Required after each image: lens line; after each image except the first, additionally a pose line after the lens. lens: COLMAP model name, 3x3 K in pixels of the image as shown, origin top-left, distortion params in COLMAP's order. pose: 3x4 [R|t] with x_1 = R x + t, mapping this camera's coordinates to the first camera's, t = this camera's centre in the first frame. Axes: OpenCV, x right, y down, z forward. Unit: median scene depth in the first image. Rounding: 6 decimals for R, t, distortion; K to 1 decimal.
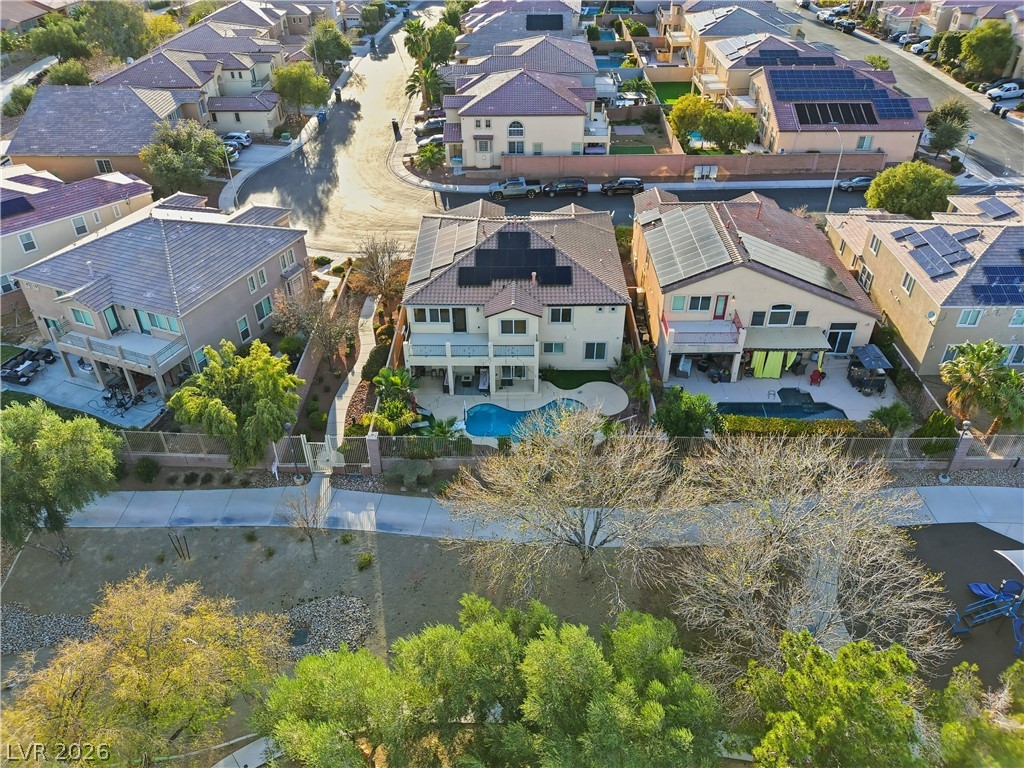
lens RADIAL K [[768.8, 0, 499.3], [0, 768.8, 385.7], [0, 0, 1]] dist [0.083094, -0.137097]
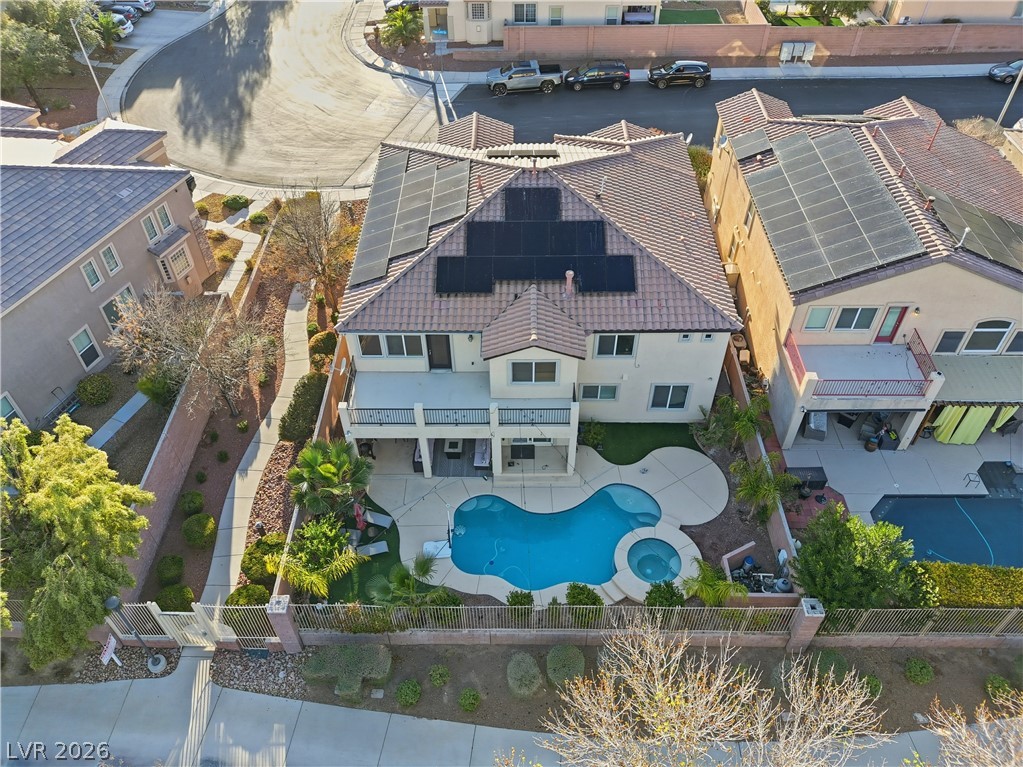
lens RADIAL K [[768.1, 0, 498.8], [0, 768.1, 385.2], [0, 0, 1]] dist [0.083094, -0.137097]
pose [[0.999985, -0.004647, 0.003041, -0.008656], [0.004075, 0.986032, 0.166504, -0.153623], [-0.003772, -0.166489, 0.986036, 0.417040]]
